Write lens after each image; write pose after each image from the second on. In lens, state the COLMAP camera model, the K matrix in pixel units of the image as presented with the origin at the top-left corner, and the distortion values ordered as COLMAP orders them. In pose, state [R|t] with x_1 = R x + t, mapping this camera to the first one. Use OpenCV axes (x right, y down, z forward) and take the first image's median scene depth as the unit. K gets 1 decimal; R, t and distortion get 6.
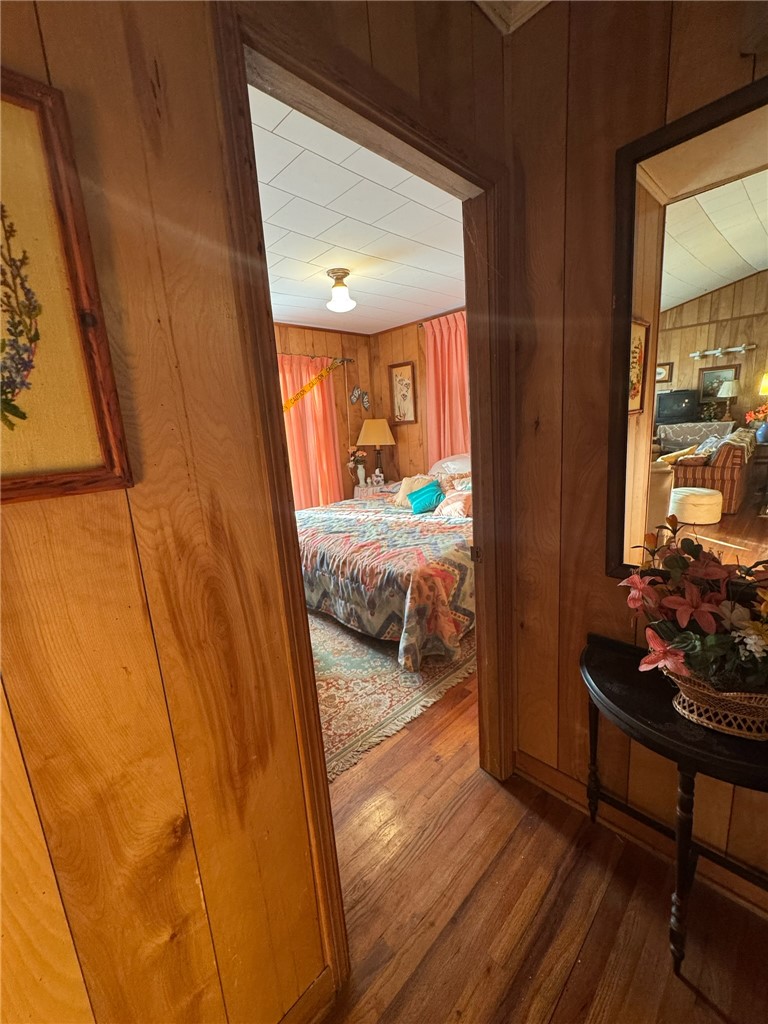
lens RADIAL K [[408.9, 0, 391.1], [0, 408.9, 510.1], [0, 0, 1]] dist [-0.002155, -0.000293]
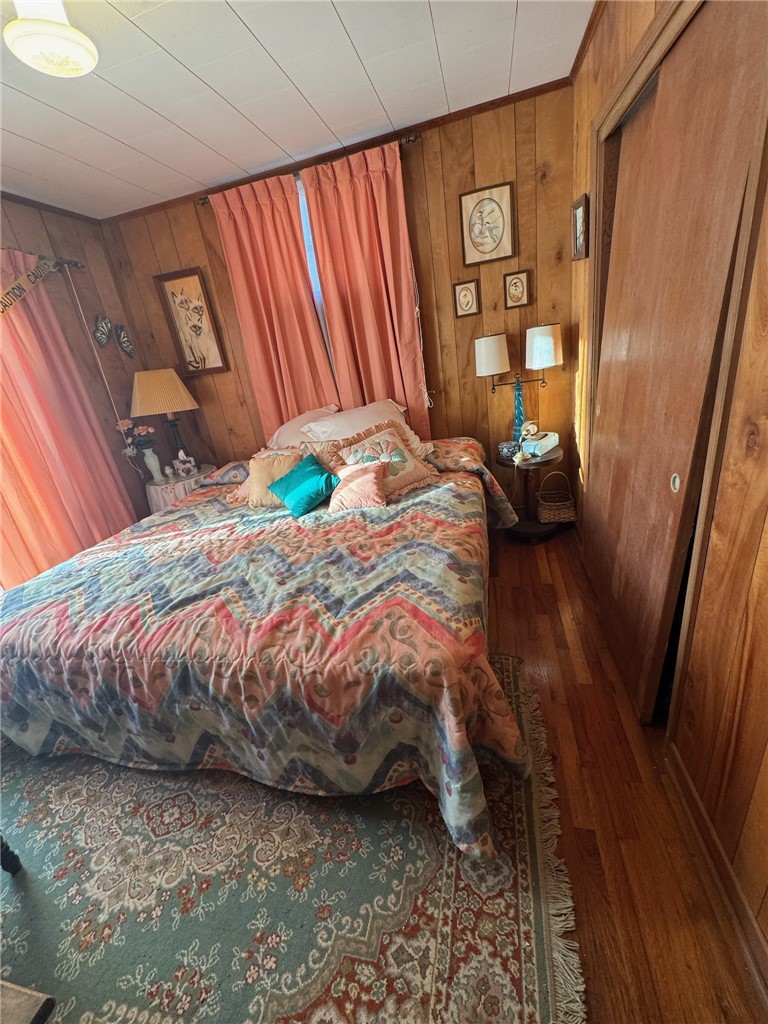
lens RADIAL K [[408.9, 0, 386.4], [0, 408.9, 509.3], [0, 0, 1]] dist [-0.002155, -0.000293]
pose [[0.844773, -0.244333, 0.476088, -0.101857], [0.189952, 0.968656, 0.160072, -0.062940], [-0.500277, -0.044790, 0.864706, 0.346659]]
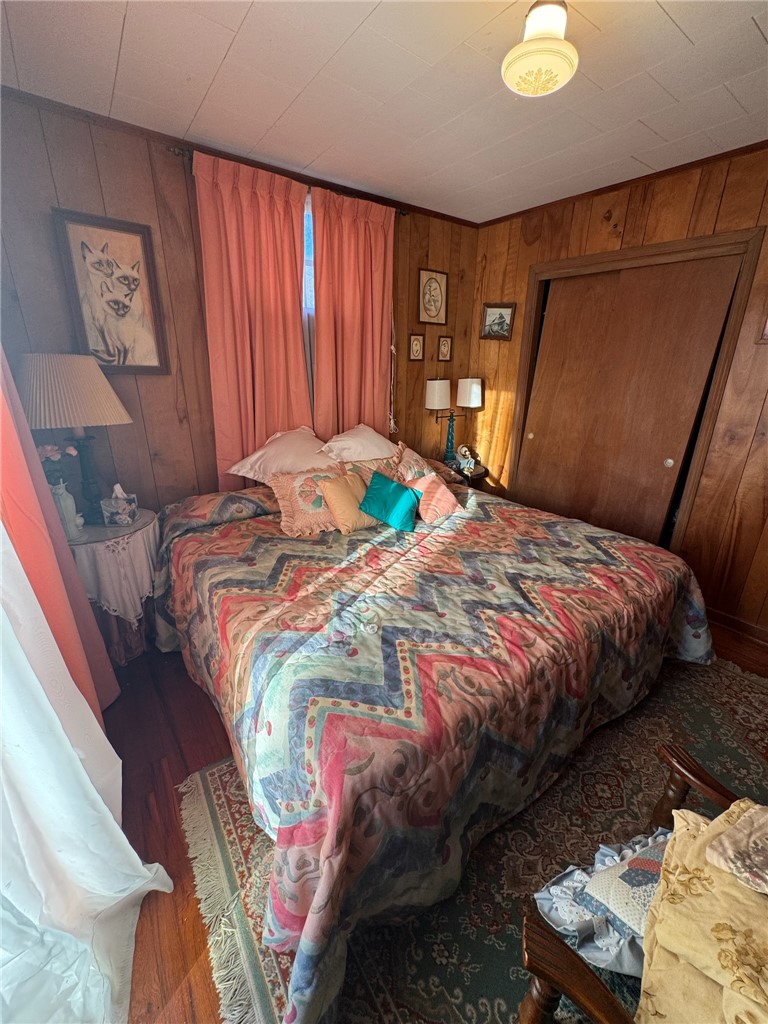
lens RADIAL K [[408.9, 0, 388.2], [0, 408.9, 509.0], [0, 0, 1]] dist [-0.002155, -0.000293]
pose [[0.148755, -0.251886, 0.956256, -0.446926], [0.178671, 0.957946, 0.224537, -0.140732], [-0.972599, 0.137454, 0.187504, 0.785080]]
